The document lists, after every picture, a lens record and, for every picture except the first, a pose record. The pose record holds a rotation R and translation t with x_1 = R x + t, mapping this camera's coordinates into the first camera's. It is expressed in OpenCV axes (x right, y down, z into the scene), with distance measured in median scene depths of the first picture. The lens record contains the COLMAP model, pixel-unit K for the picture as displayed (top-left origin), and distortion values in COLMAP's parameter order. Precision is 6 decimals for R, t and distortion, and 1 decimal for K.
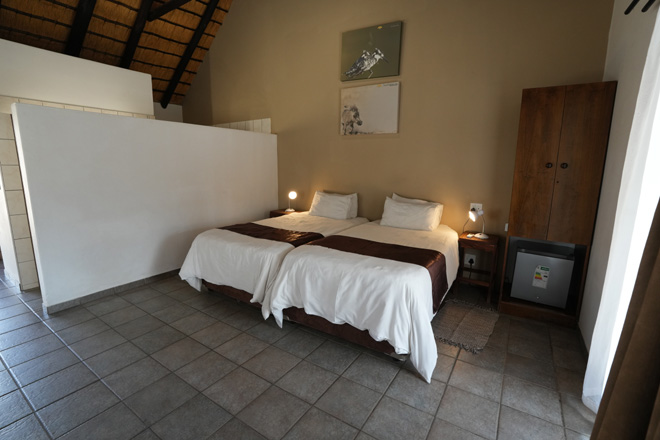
lens RADIAL K [[304.0, 0, 330.0], [0, 304.0, 220.0], [0, 0, 1]] dist [-0.076836, 0.024957]
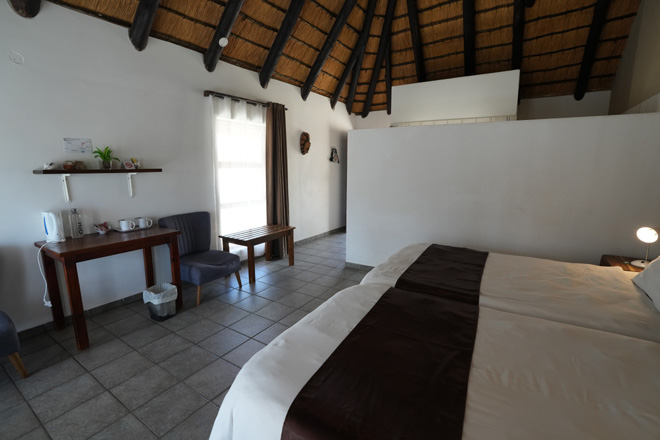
lens RADIAL K [[304.0, 0, 330.0], [0, 304.0, 220.0], [0, 0, 1]] dist [-0.076836, 0.024957]
pose [[-0.010723, 0.158935, -0.987231, 0.414953], [-0.175984, 0.971577, 0.158326, -0.112693], [0.984335, 0.175434, 0.017551, 0.608668]]
